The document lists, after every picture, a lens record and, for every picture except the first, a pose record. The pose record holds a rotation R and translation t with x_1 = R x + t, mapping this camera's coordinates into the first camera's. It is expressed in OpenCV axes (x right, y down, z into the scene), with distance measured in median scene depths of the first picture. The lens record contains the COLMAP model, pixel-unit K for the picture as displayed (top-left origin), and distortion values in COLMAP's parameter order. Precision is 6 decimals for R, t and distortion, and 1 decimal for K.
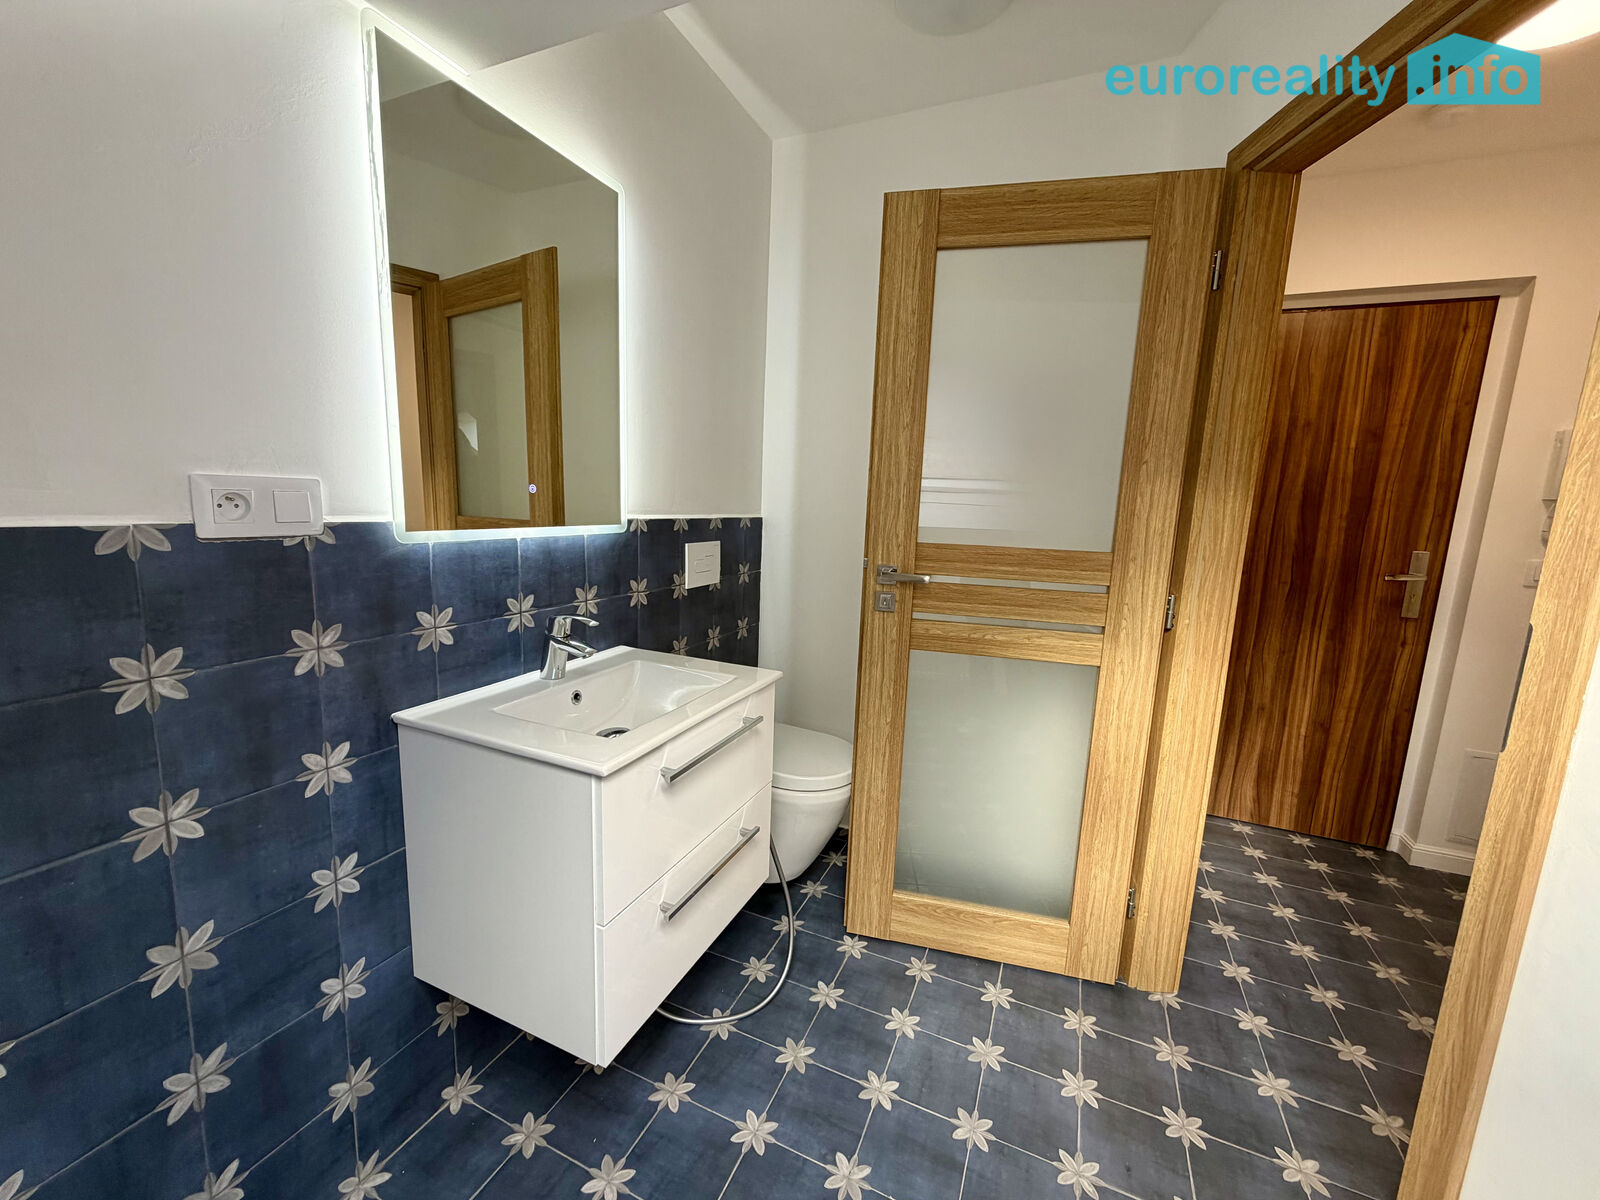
lens RADIAL K [[637.1, 0, 801.1], [0, 637.1, 593.6], [0, 0, 1]] dist [-0.000533, 0.000143]
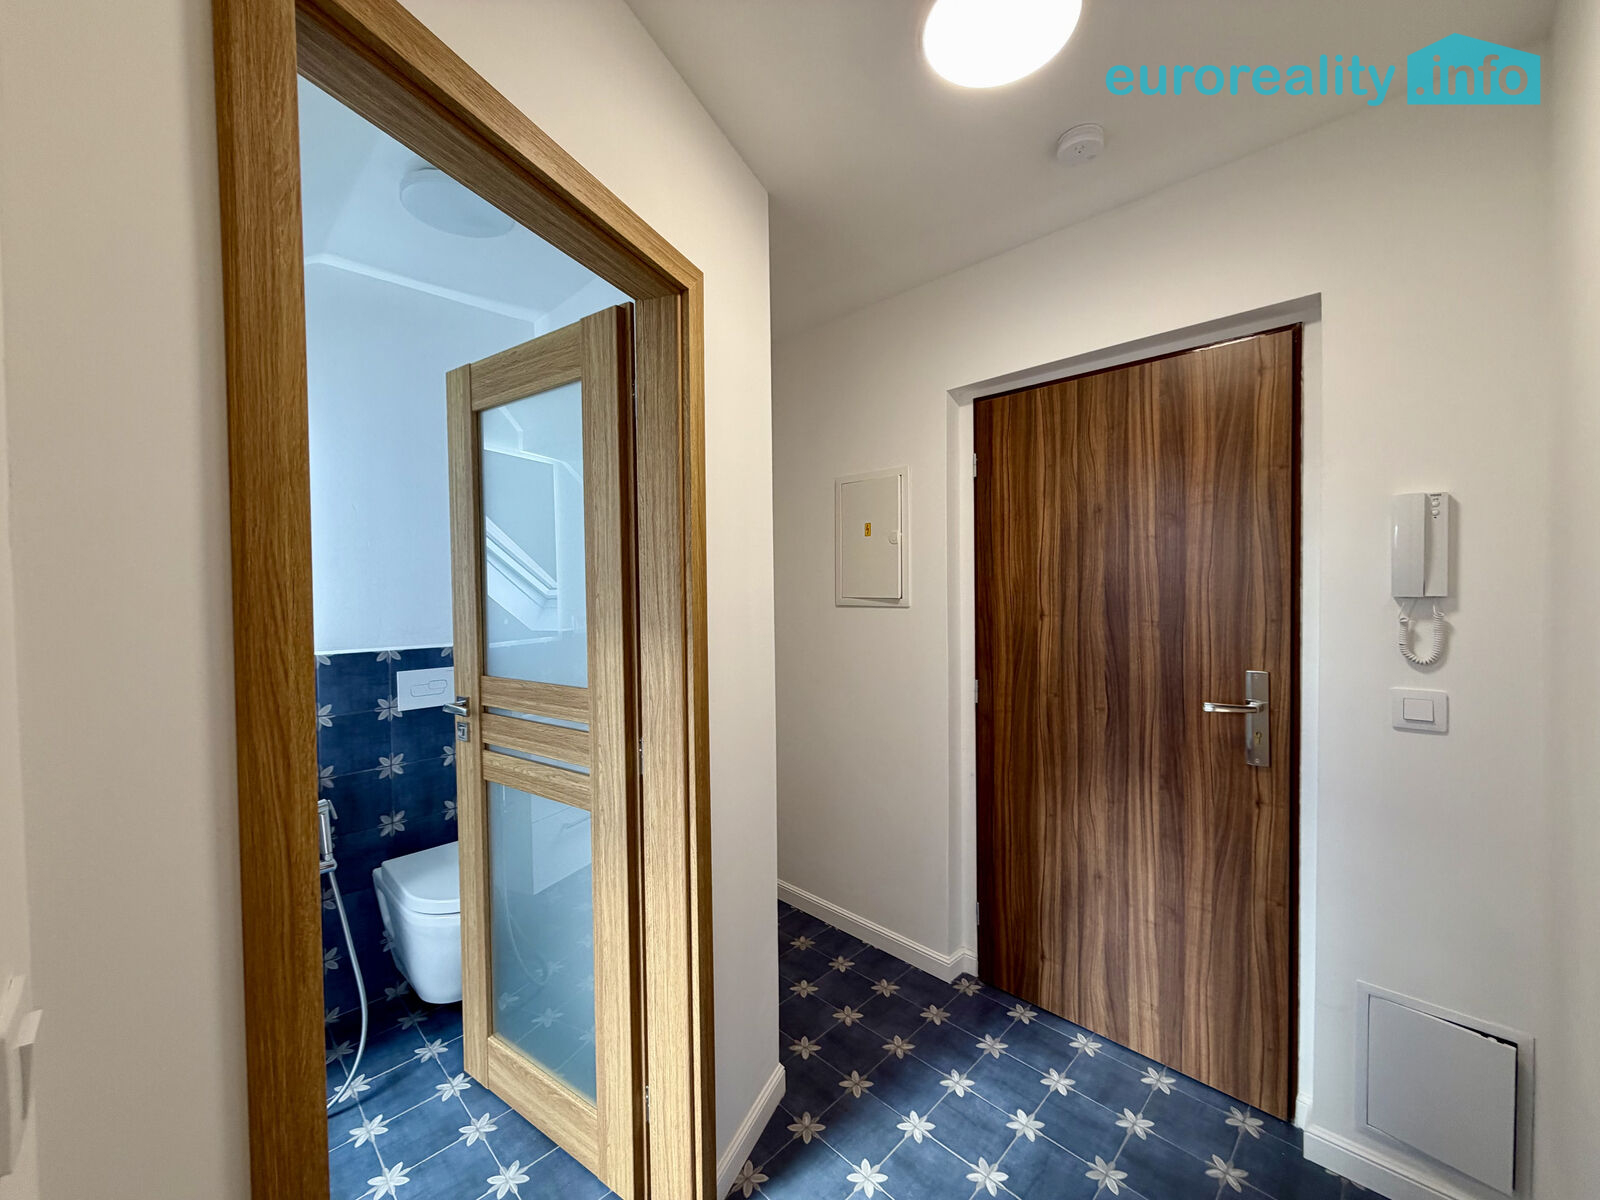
lens RADIAL K [[637.1, 0, 795.2], [0, 637.1, 594.4], [0, 0, 1]] dist [-0.000533, 0.000143]
pose [[0.933114, -0.045809, -0.356651, 0.733034], [-0.004544, 0.990271, -0.139081, -0.048510], [0.359552, 0.131399, 0.923827, 0.141315]]
